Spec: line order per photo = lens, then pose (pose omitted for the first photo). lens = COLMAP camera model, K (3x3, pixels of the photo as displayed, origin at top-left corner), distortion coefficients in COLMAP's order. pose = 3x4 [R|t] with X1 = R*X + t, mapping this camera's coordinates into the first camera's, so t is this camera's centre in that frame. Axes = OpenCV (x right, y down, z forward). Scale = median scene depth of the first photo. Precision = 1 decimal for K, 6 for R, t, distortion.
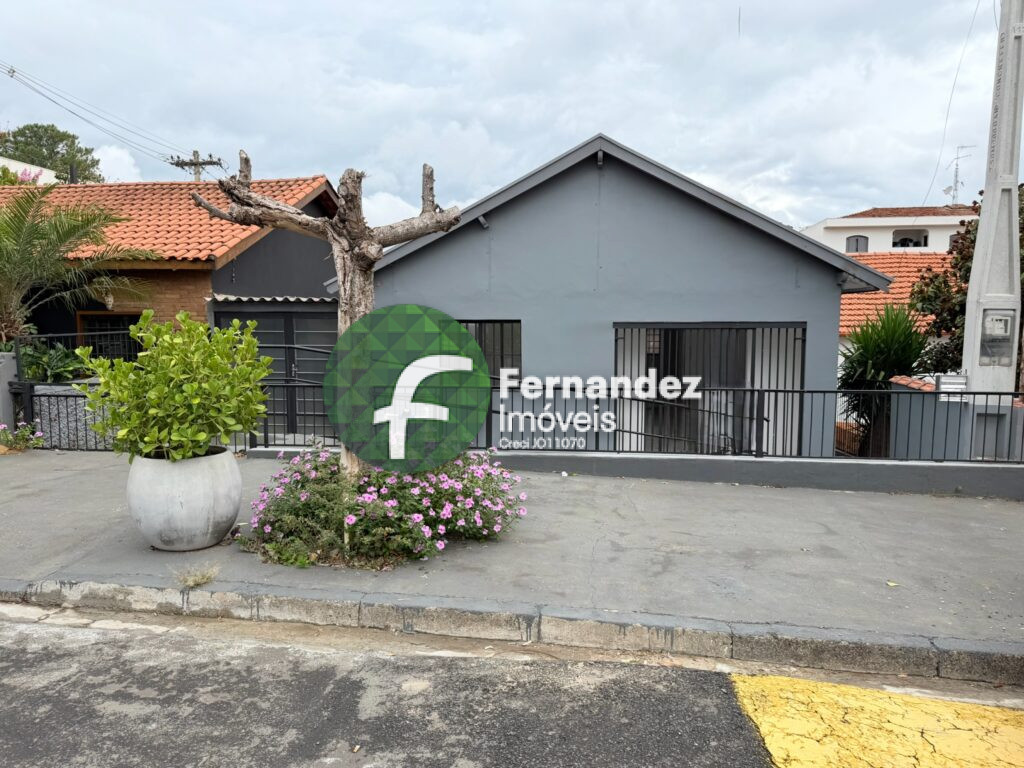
lens RADIAL K [[722.1, 0, 510.6], [0, 722.1, 388.0], [0, 0, 1]] dist [0.041198, -0.045238]
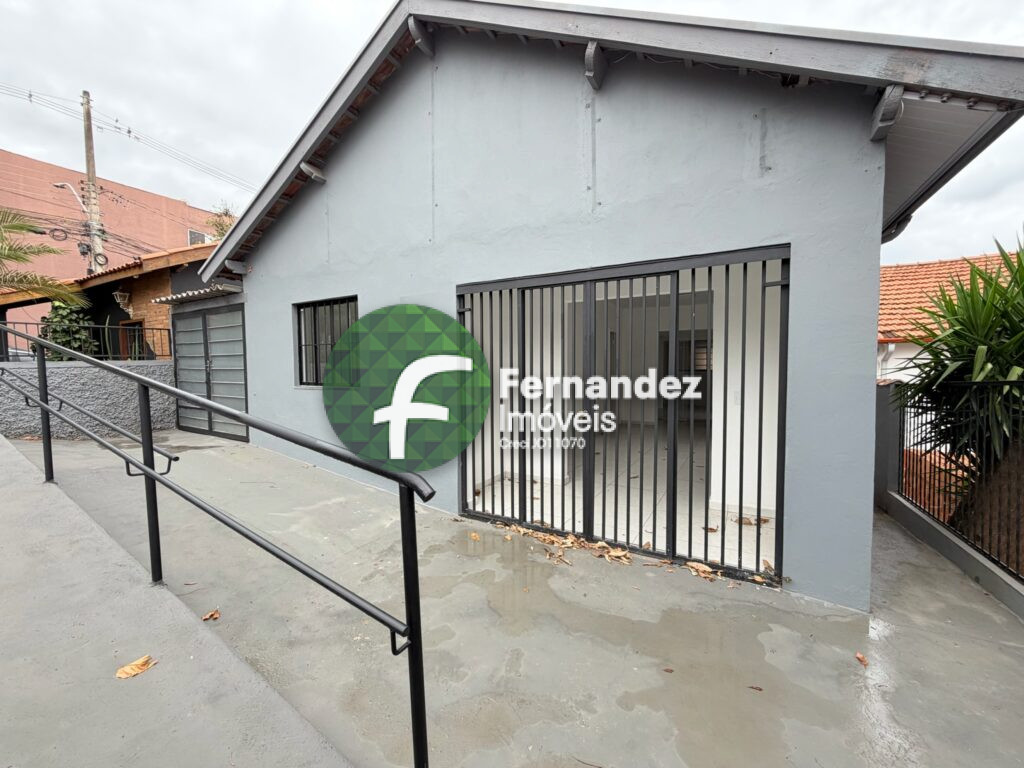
lens RADIAL K [[406.0, 0, 511.1], [0, 406.0, 382.9], [0, 0, 1]] dist [0.000644, 0.000497]
pose [[0.922843, 0.012167, -0.384984, 0.331995], [-0.028016, 0.998974, -0.035586, 0.008769], [0.384156, 0.043626, 0.922237, 0.677606]]
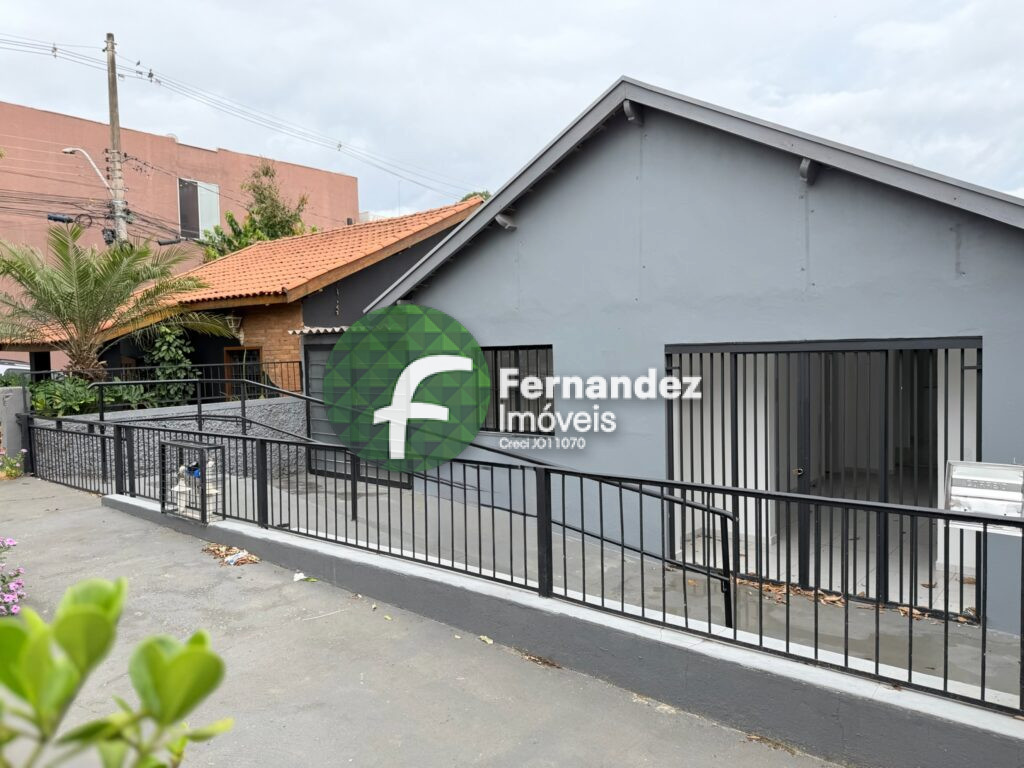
lens RADIAL K [[722.1, 0, 510.1], [0, 722.1, 386.0], [0, 0, 1]] dist [0.041198, -0.045238]
pose [[0.842257, 0.005772, -0.539045, 0.387681], [-0.027900, 0.999069, -0.032896, -0.025423], [0.538353, 0.042746, 0.841635, 0.343820]]
